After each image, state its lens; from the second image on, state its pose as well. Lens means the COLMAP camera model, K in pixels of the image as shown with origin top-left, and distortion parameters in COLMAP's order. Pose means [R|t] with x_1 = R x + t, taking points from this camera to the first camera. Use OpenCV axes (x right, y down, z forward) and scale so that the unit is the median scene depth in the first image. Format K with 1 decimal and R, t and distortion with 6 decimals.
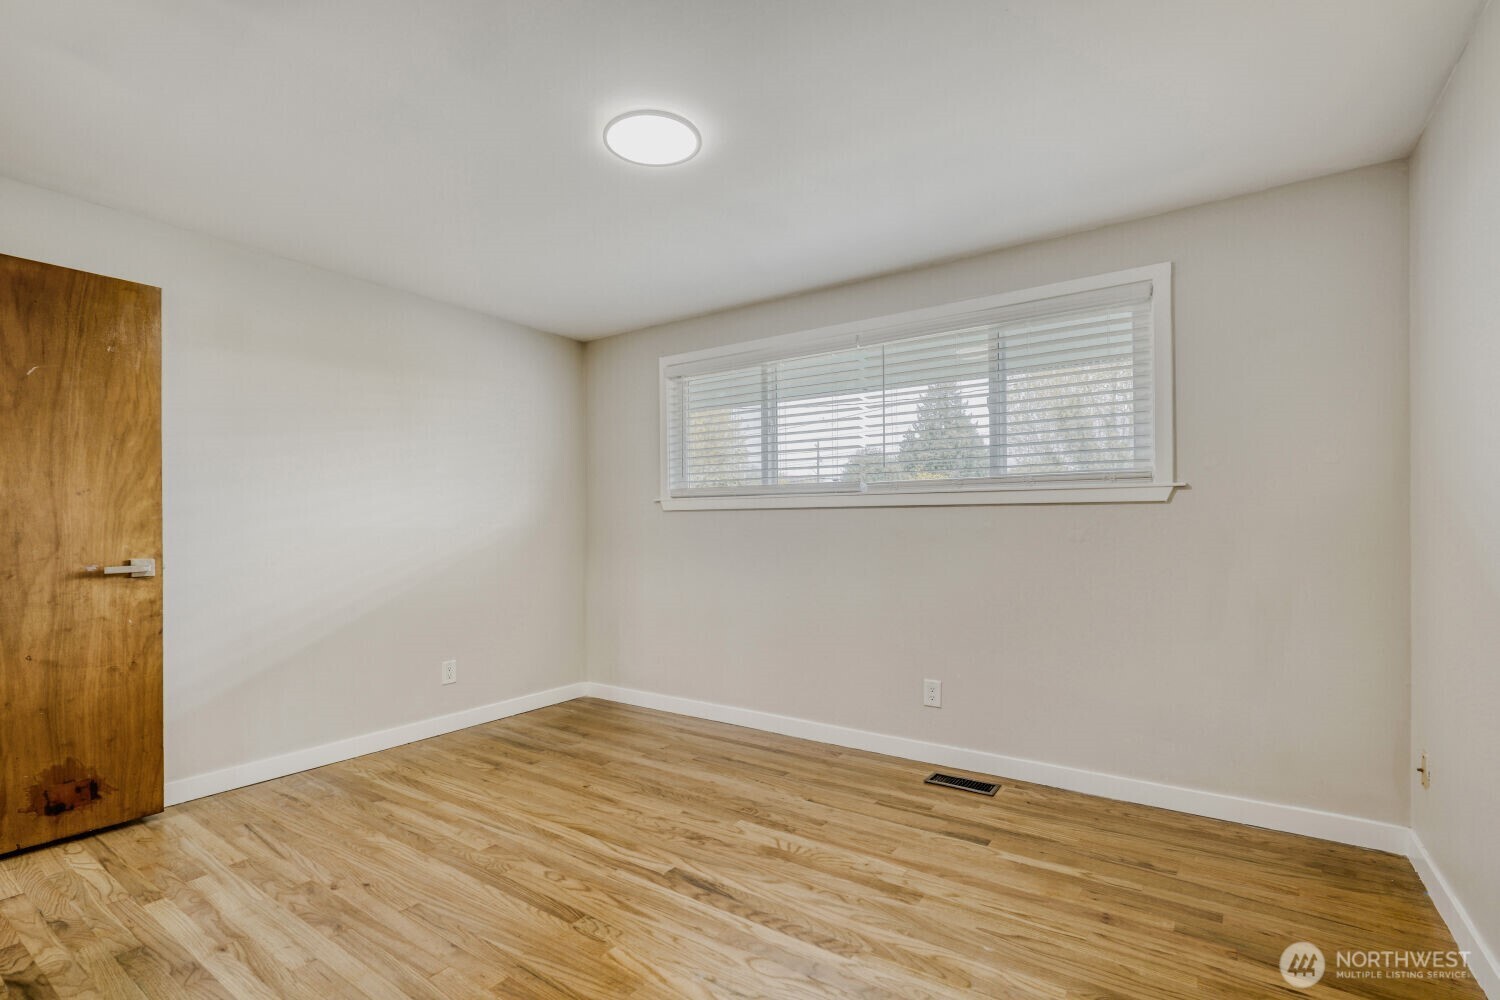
lens RADIAL K [[665.0, 0, 751.2], [0, 665.0, 529.3], [0, 0, 1]] dist [-0.015923, 0.006430]
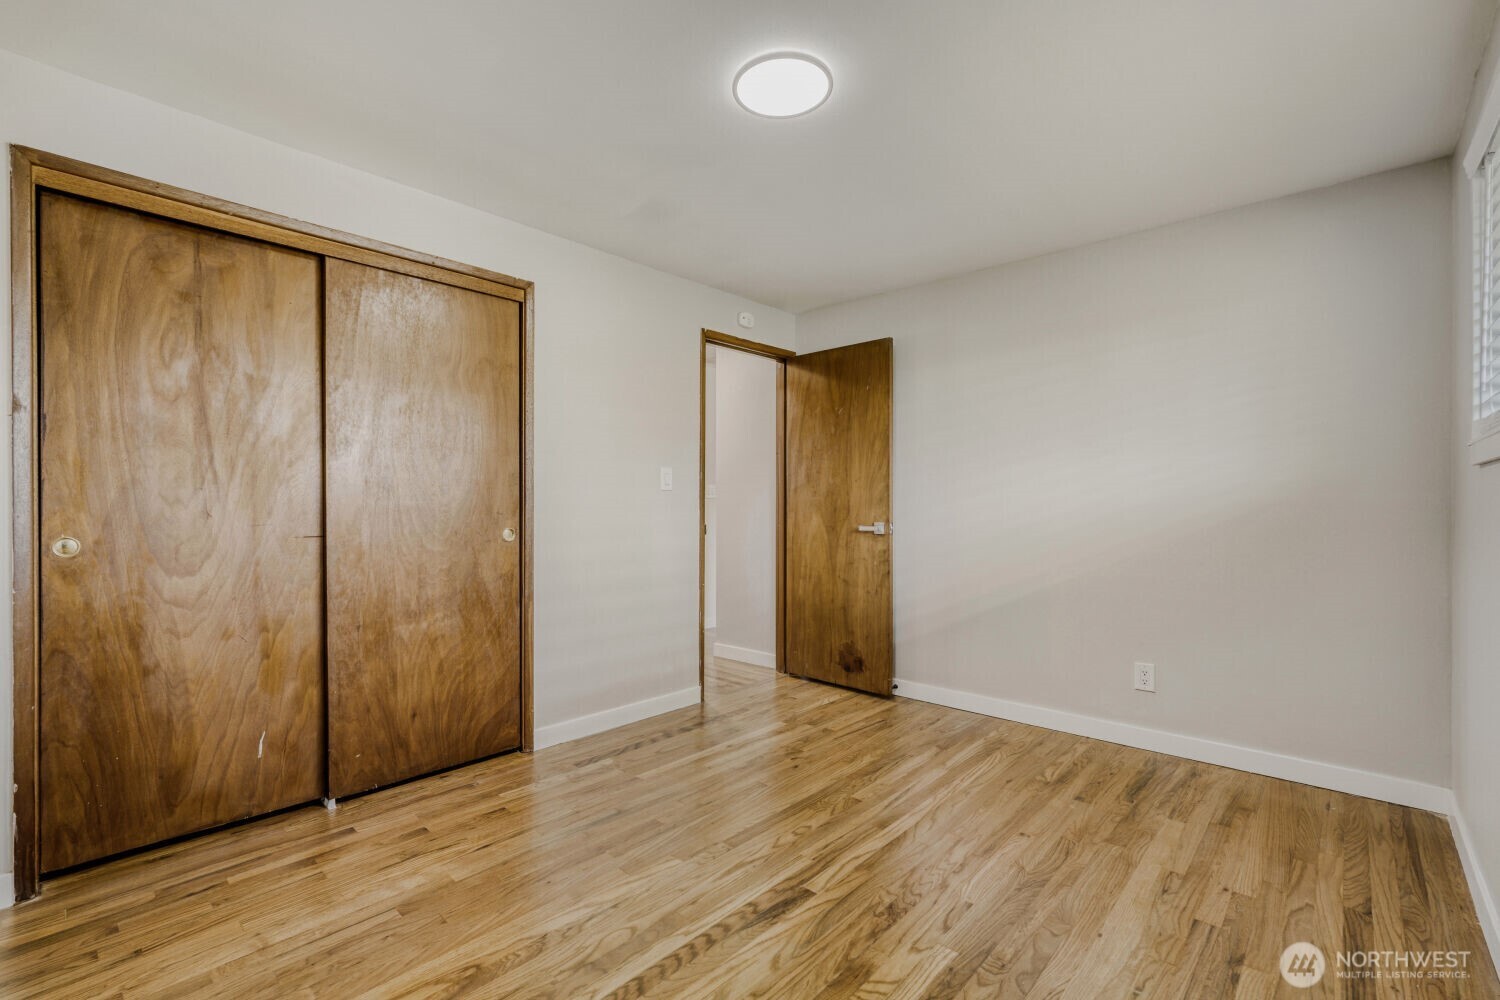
lens RADIAL K [[723.8, 0, 739.9], [0, 723.8, 502.3], [0, 0, 1]] dist [-0.014968, 0.001063]
pose [[-0.165430, 0.002619, -0.986218, 0.717419], [-0.002740, 0.999991, 0.003115, -0.004820], [0.986218, 0.003217, -0.165421, 0.910836]]
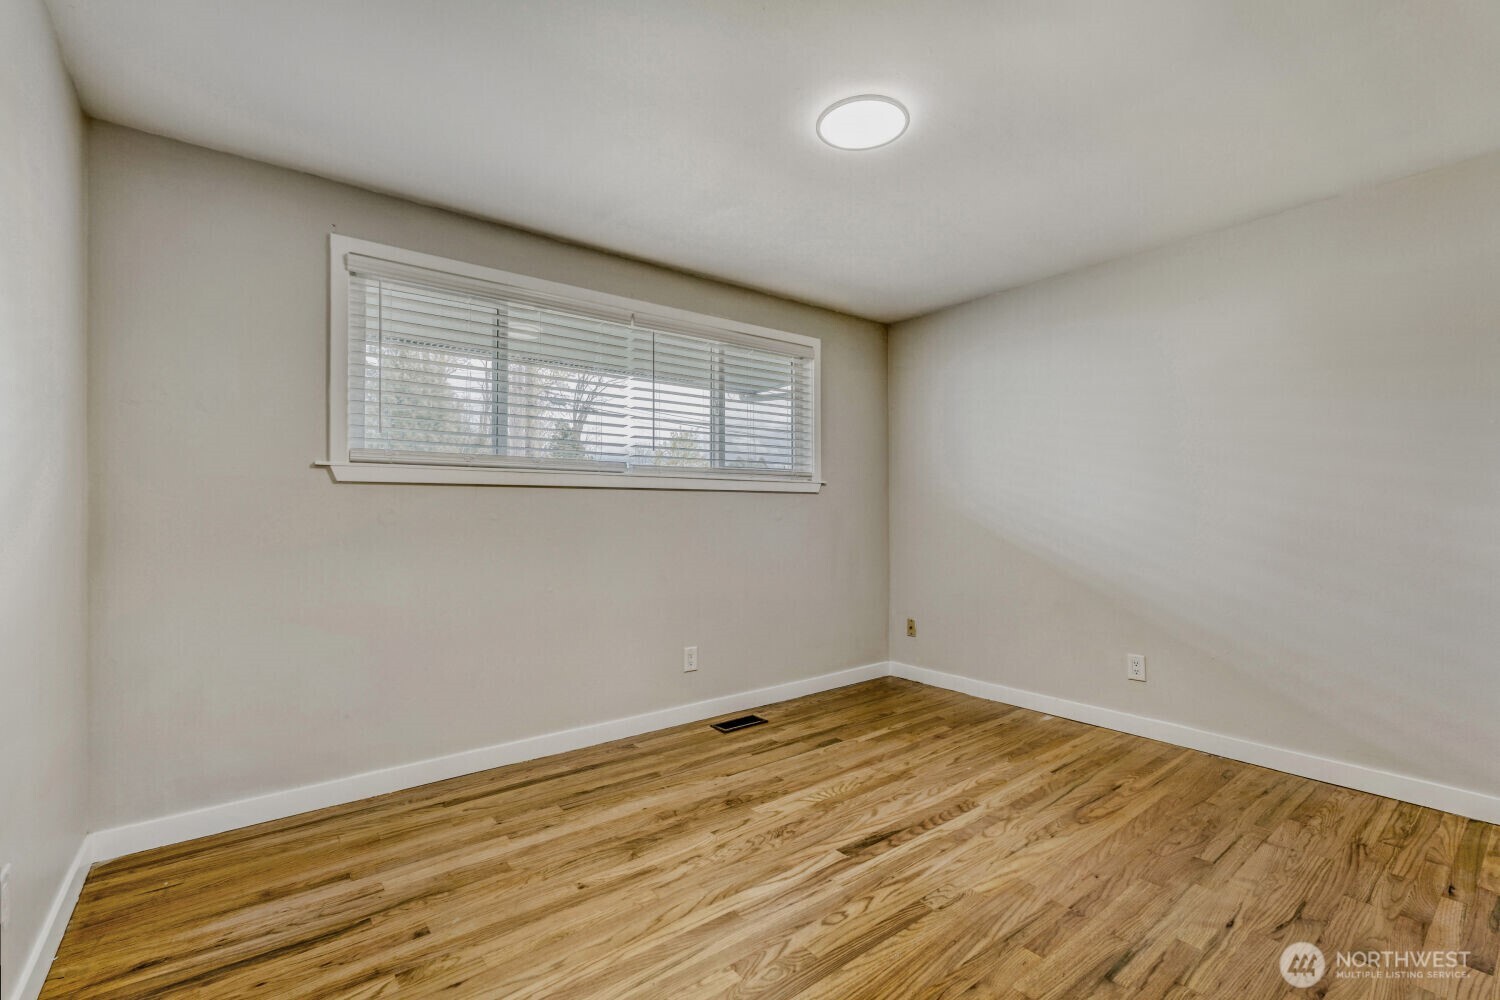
lens RADIAL K [[665.0, 0, 759.9], [0, 665.0, 502.9], [0, 0, 1]] dist [-0.015923, 0.006430]
pose [[0.305804, 0.014916, 0.951978, -0.948873], [0.003736, 0.999851, -0.016866, 0.007086], [-0.952087, 0.008714, 0.305702, 0.691255]]
